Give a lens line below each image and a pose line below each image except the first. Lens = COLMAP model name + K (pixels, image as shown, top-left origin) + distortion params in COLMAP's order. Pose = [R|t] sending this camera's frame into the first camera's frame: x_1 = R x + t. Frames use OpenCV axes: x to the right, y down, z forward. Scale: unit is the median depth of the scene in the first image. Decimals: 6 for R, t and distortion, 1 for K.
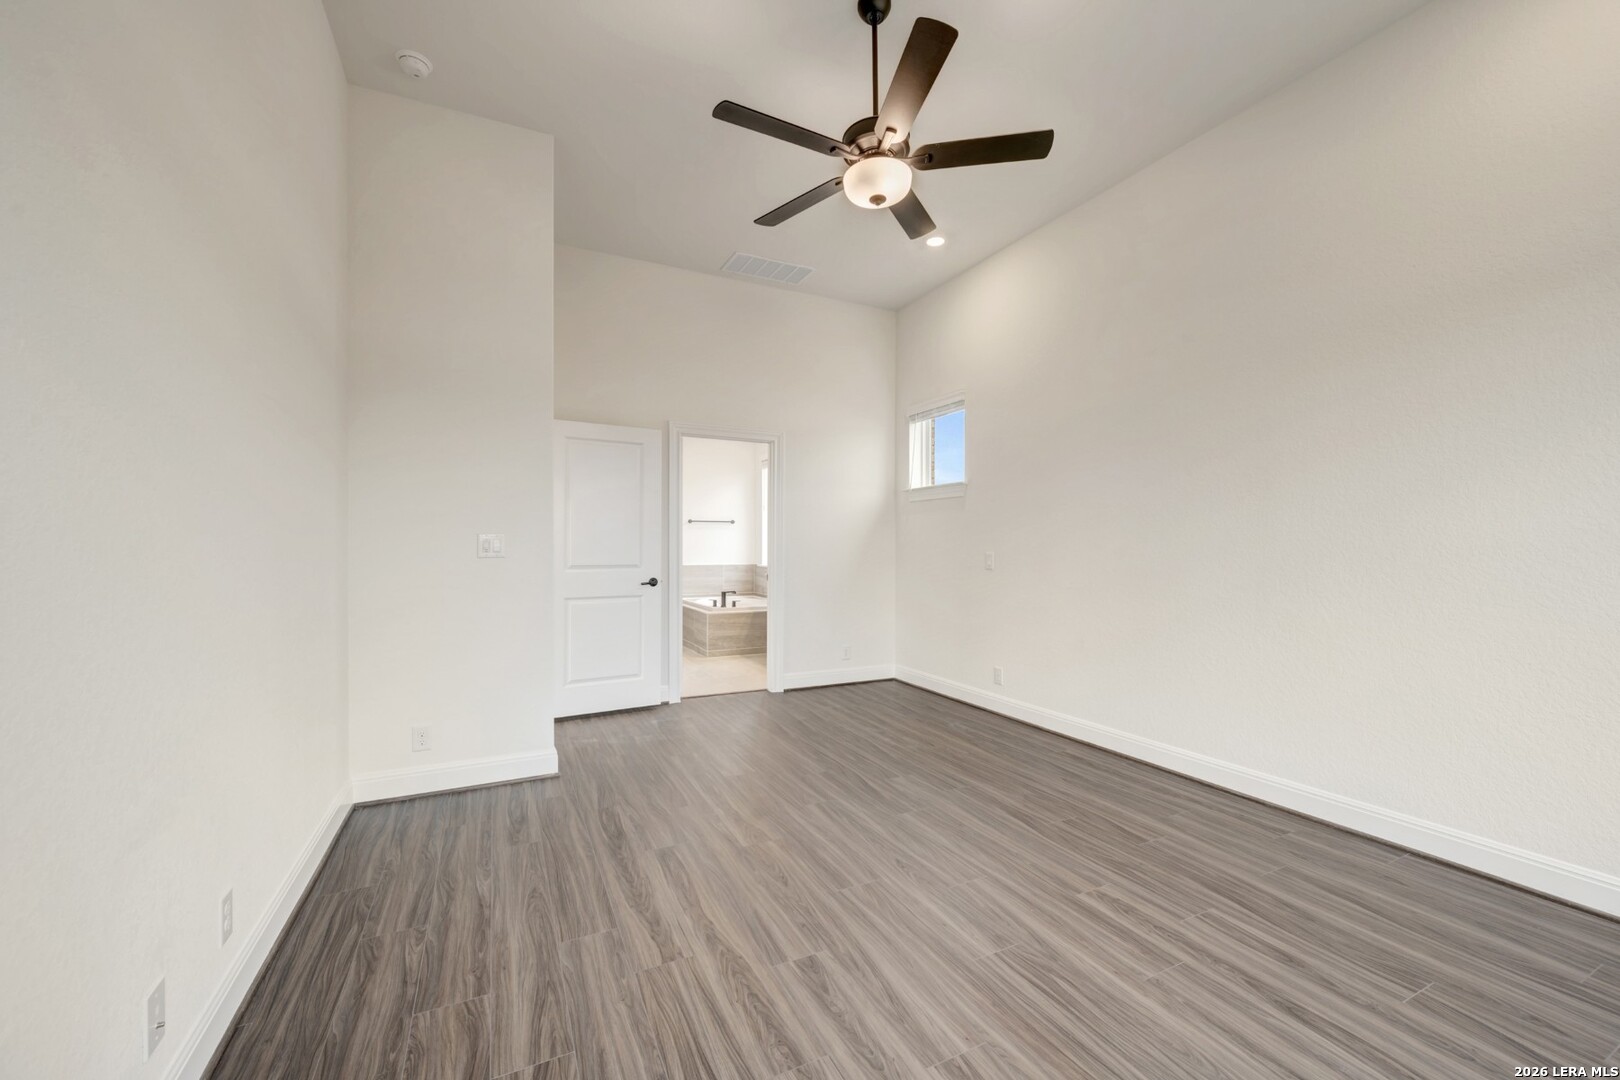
lens RADIAL K [[639.5, 0, 812.8], [0, 639.5, 543.9], [0, 0, 1]] dist [-0.000022, -0.000186]
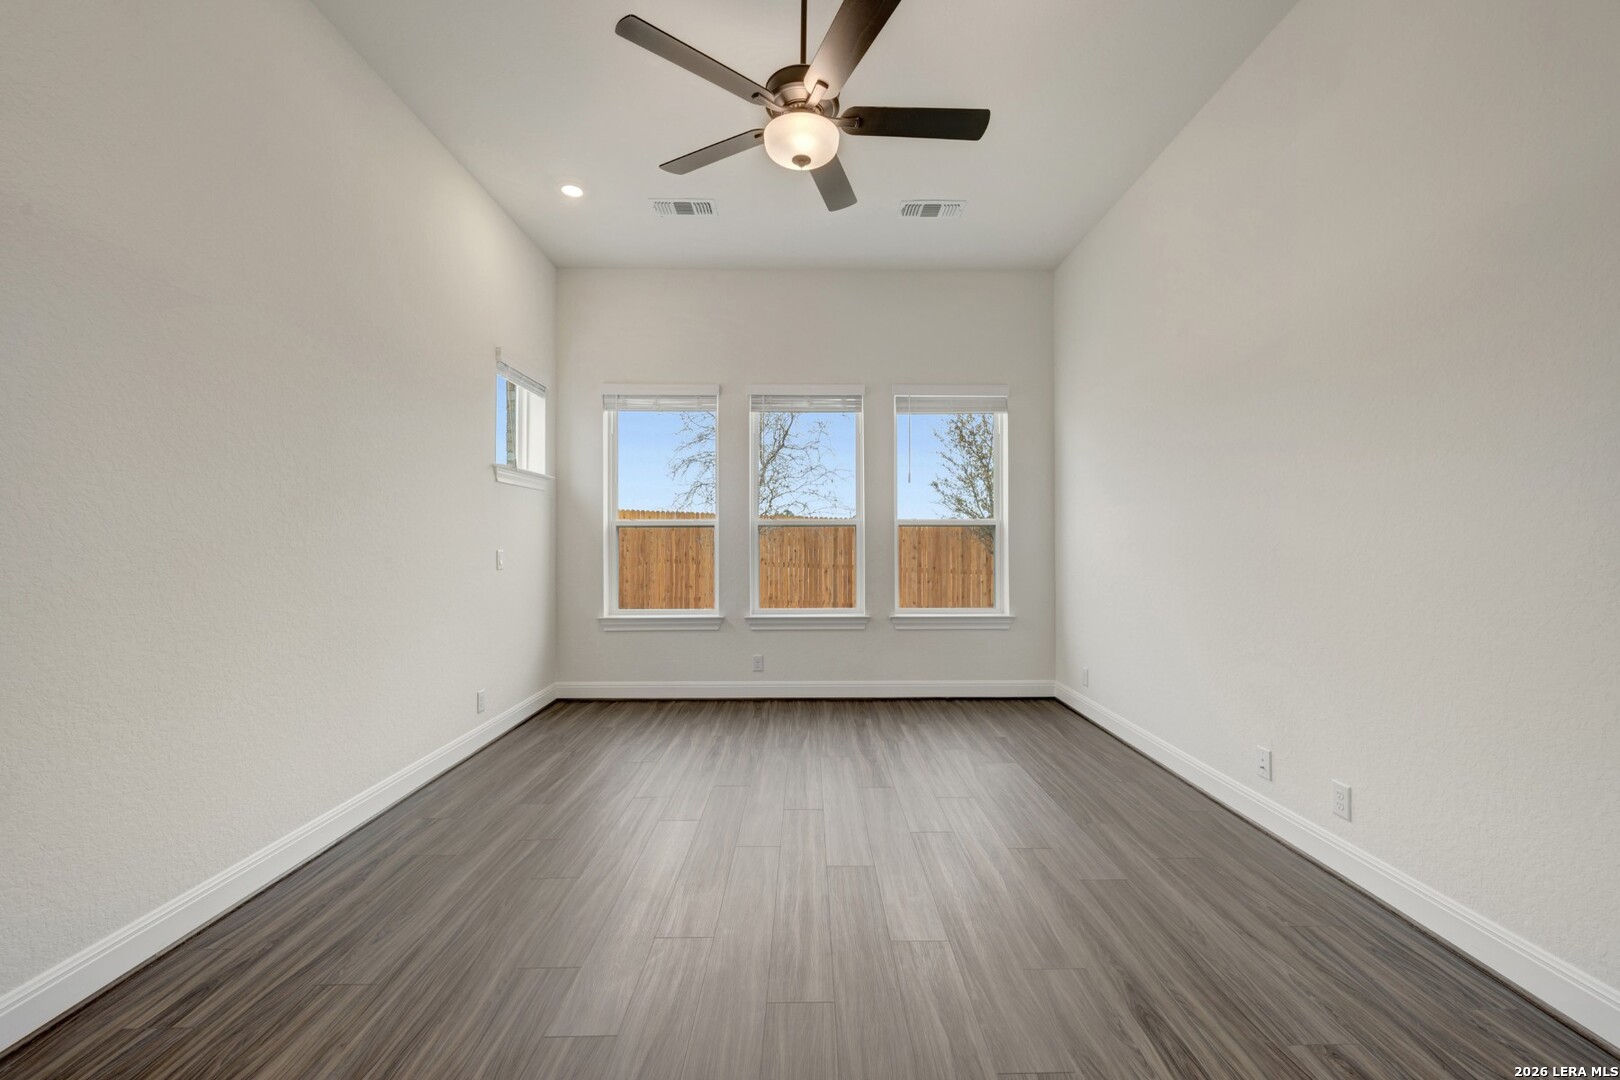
lens RADIAL K [[635.4, 0, 814.9], [0, 635.4, 536.1], [0, 0, 1]] dist [-0.000021, -0.000049]
pose [[-0.899606, 0.004680, 0.436677, -0.268243], [0.001014, 0.999962, -0.008629, -0.001045], [-0.436701, -0.007320, -0.899577, 1.578085]]
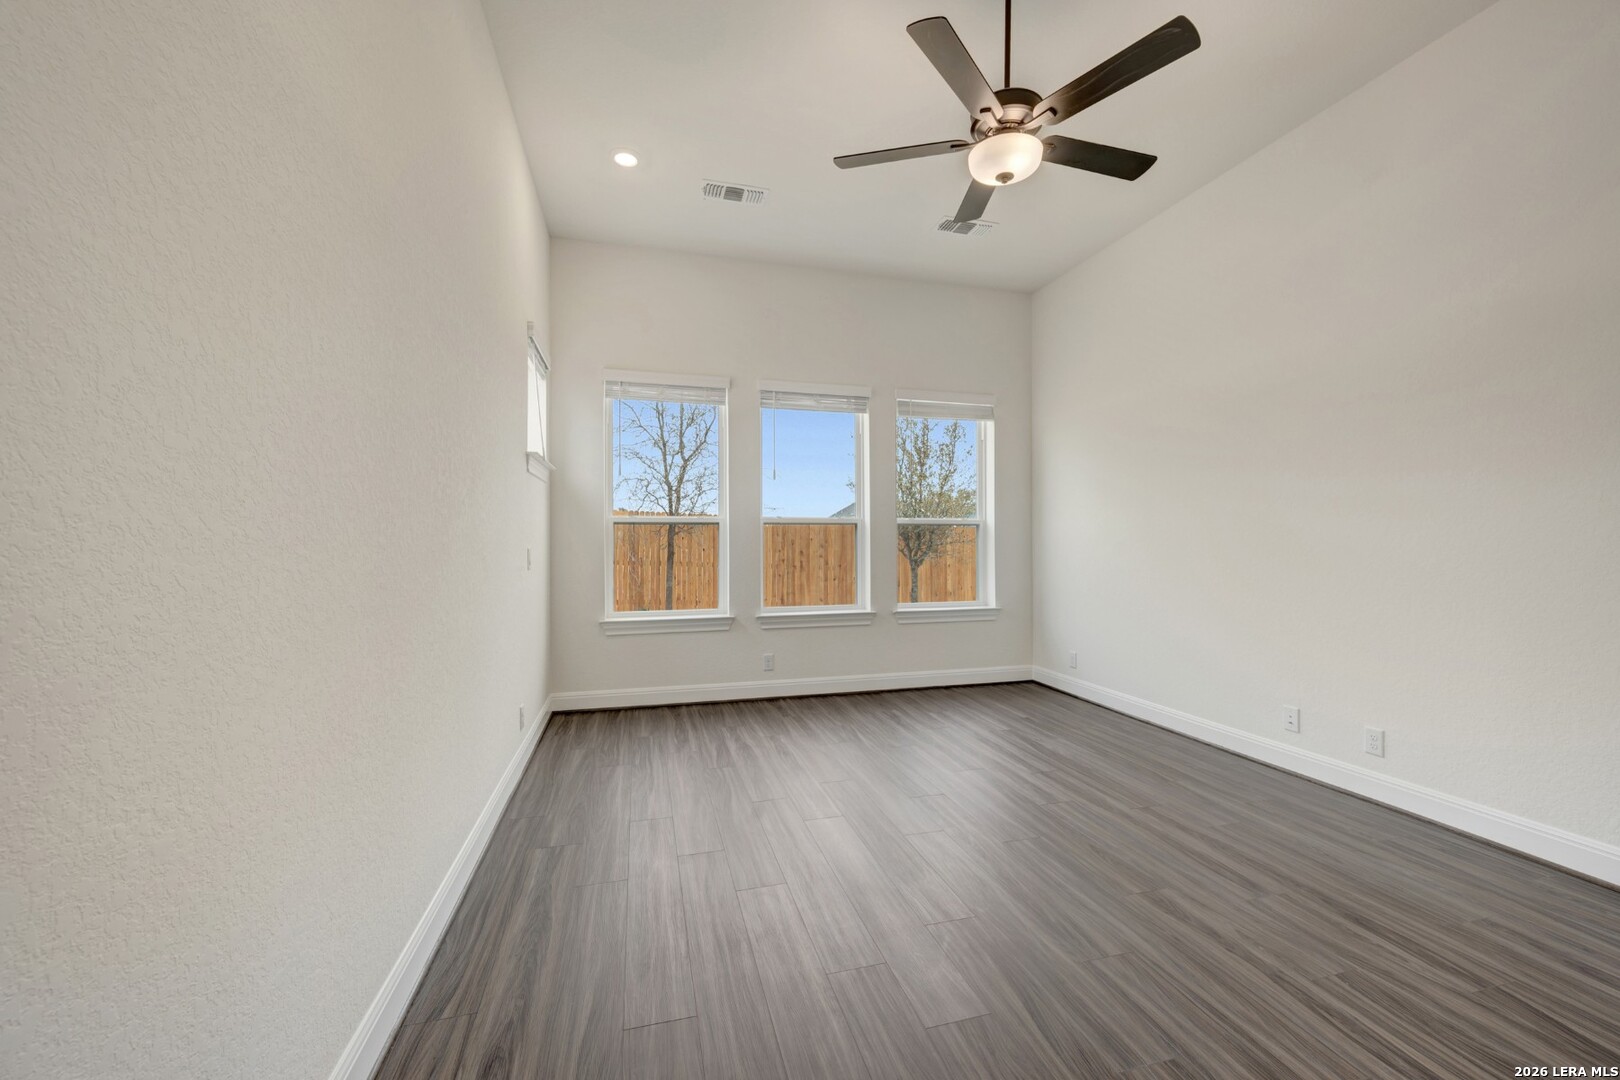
lens RADIAL K [[638.1, 0, 810.0], [0, 638.1, 540.0], [0, 0, 1]] dist [-0.000096, 0.000137]
pose [[-0.980612, 0.000834, 0.195958, 0.175377], [0.000629, 0.999999, -0.001109, 0.002471], [-0.195959, -0.000964, -0.980612, 1.748893]]
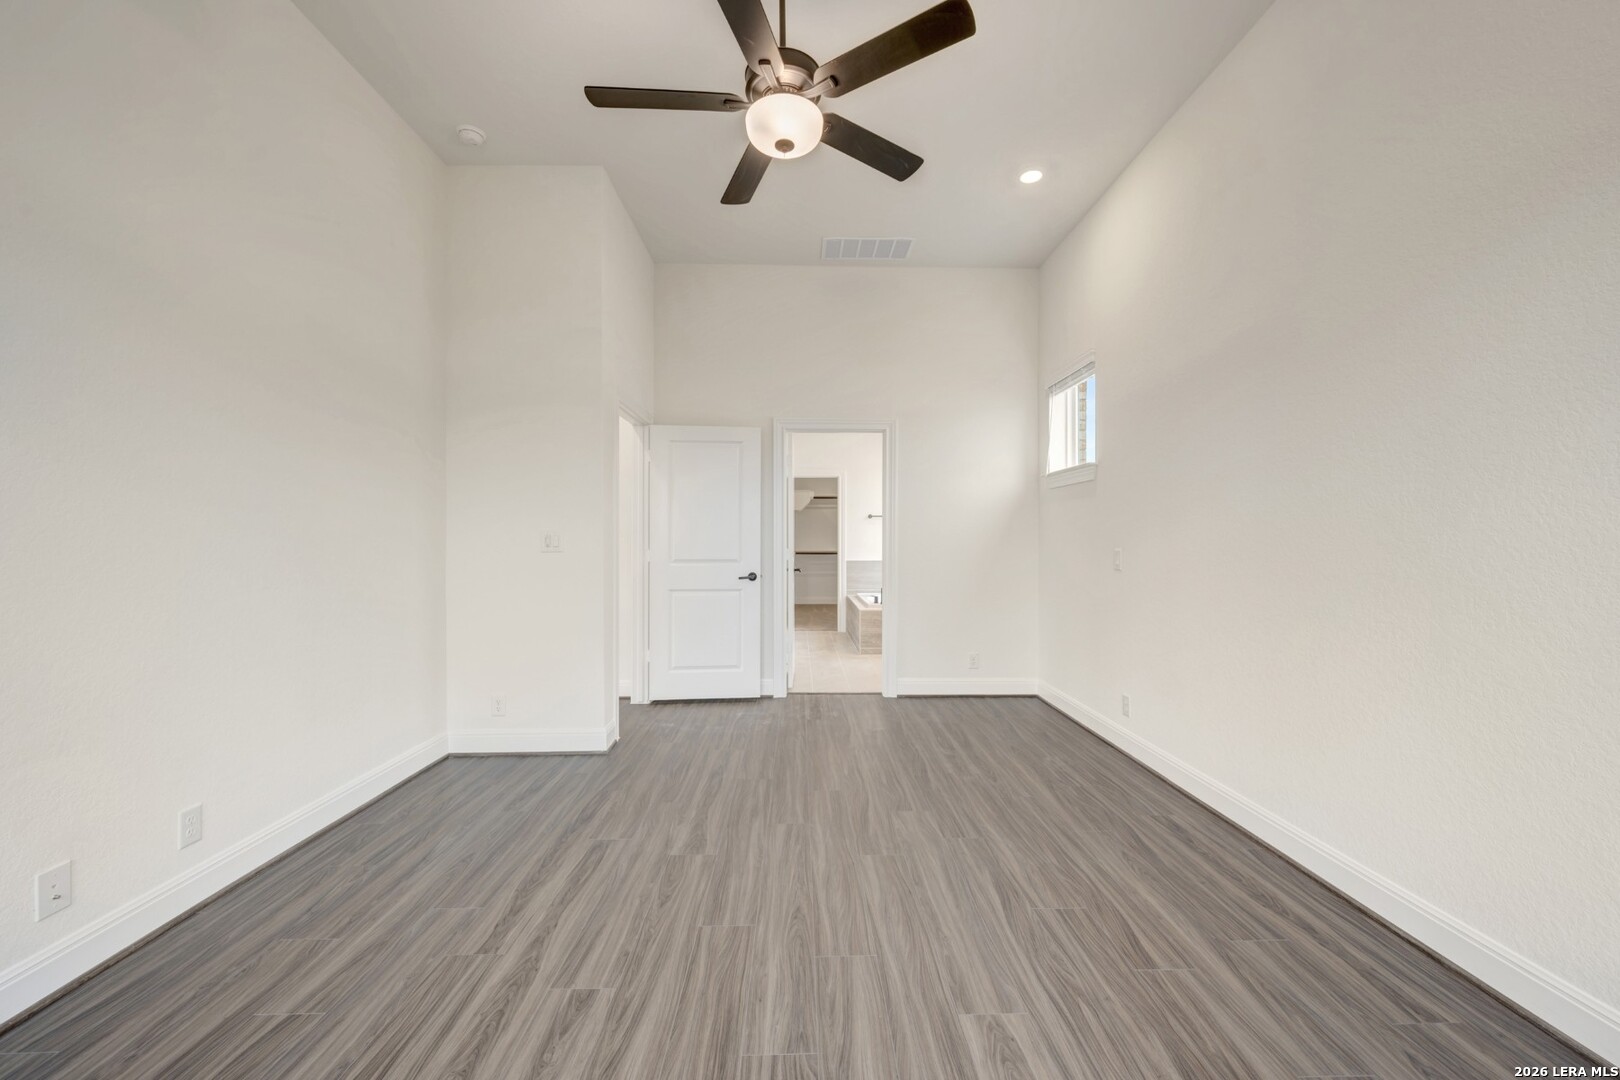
lens RADIAL K [[635.4, 0, 814.9], [0, 635.4, 536.1], [0, 0, 1]] dist [-0.000021, -0.000049]
pose [[0.905939, -0.004398, -0.423386, 0.444092], [0.002732, 0.999986, -0.004543, -0.000311], [0.423400, 0.002959, 0.905938, 0.203303]]
